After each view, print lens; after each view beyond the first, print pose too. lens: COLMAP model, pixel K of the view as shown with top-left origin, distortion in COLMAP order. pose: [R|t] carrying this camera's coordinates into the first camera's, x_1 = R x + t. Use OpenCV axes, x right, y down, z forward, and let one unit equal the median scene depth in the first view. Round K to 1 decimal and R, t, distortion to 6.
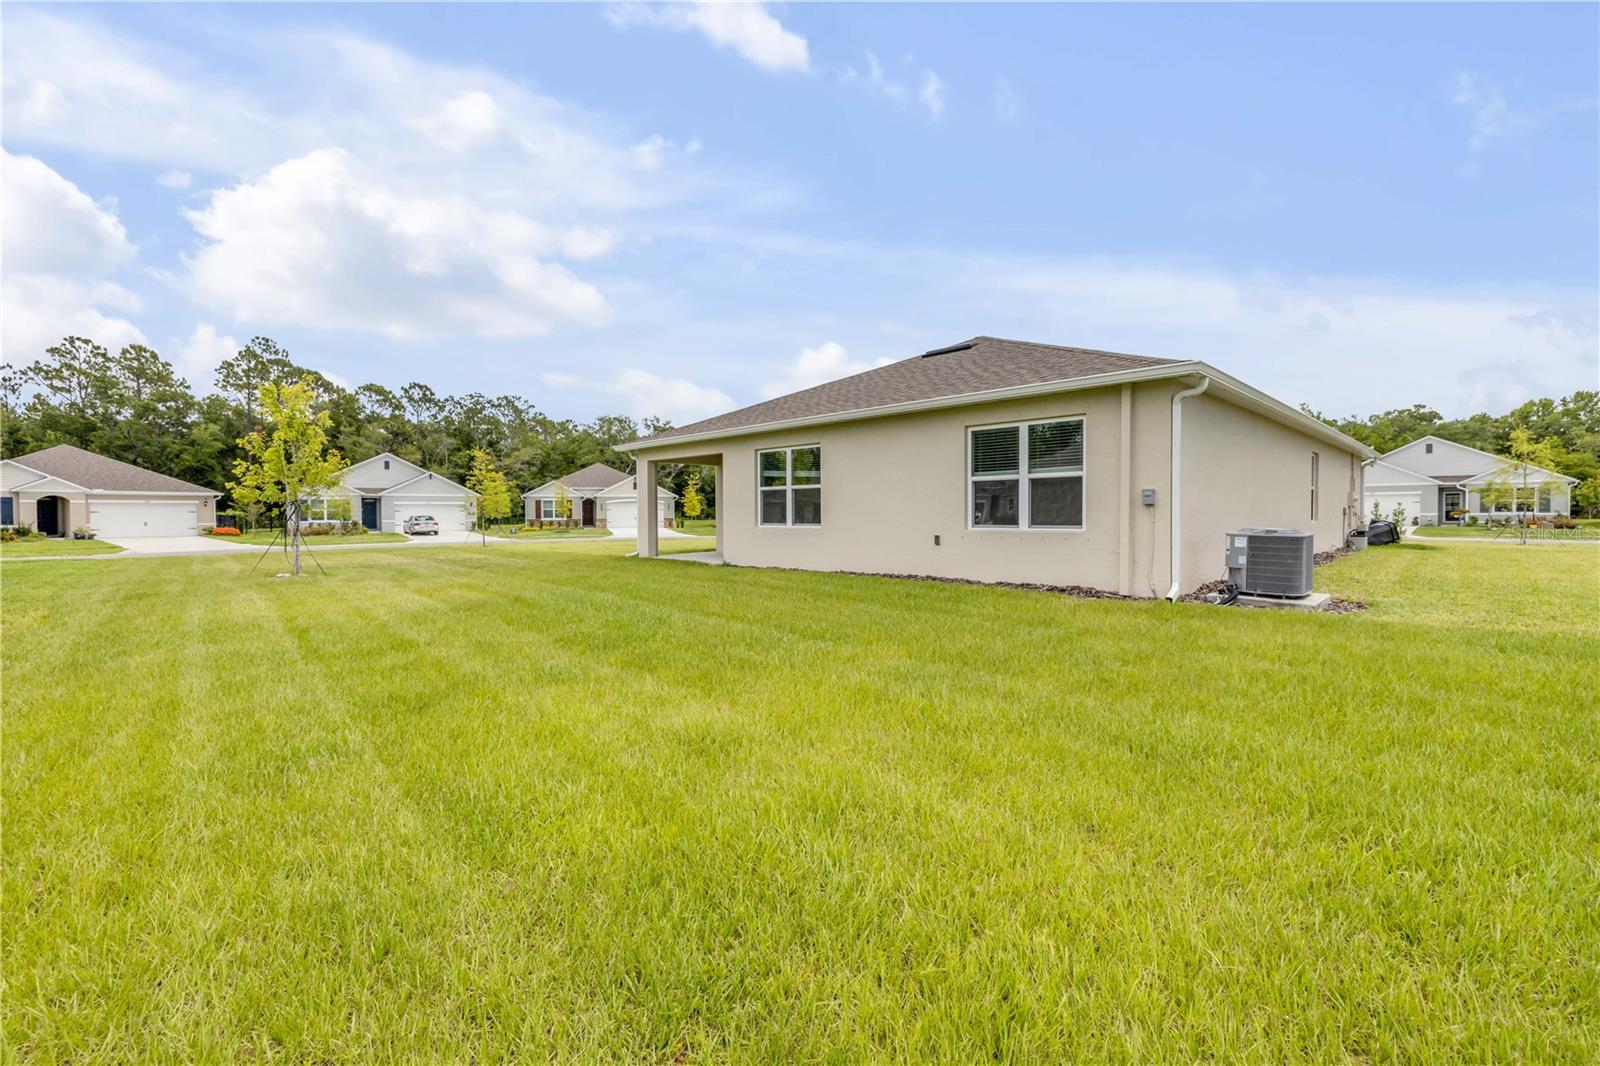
lens RADIAL K [[671.5, 0, 782.1], [0, 671.5, 526.5], [0, 0, 1]] dist [-0.000988, -0.000032]
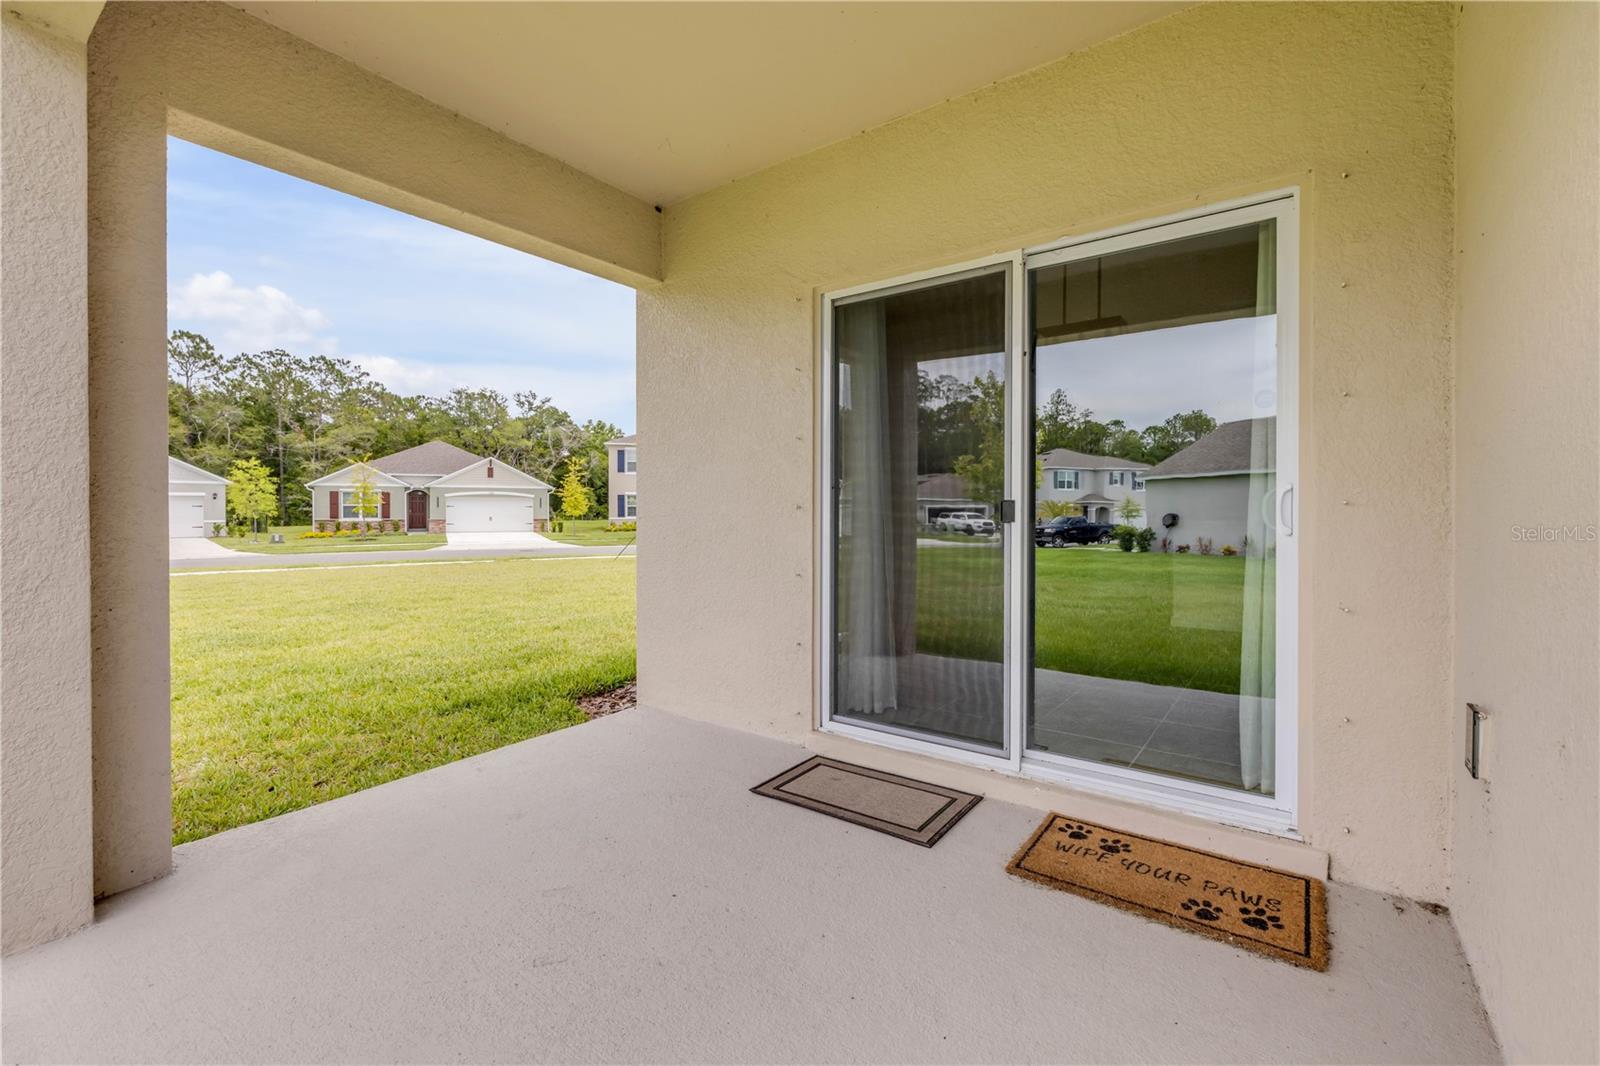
lens RADIAL K [[694.1, 0, 800.0], [0, 694.1, 533.0], [0, 0, 1]] dist [-0.001182, -0.000013]
pose [[0.985223, -0.000062, 0.171274, -0.015478], [-0.001596, 0.999953, 0.009543, -0.003051], [-0.171267, -0.009675, 0.985177, 0.147260]]
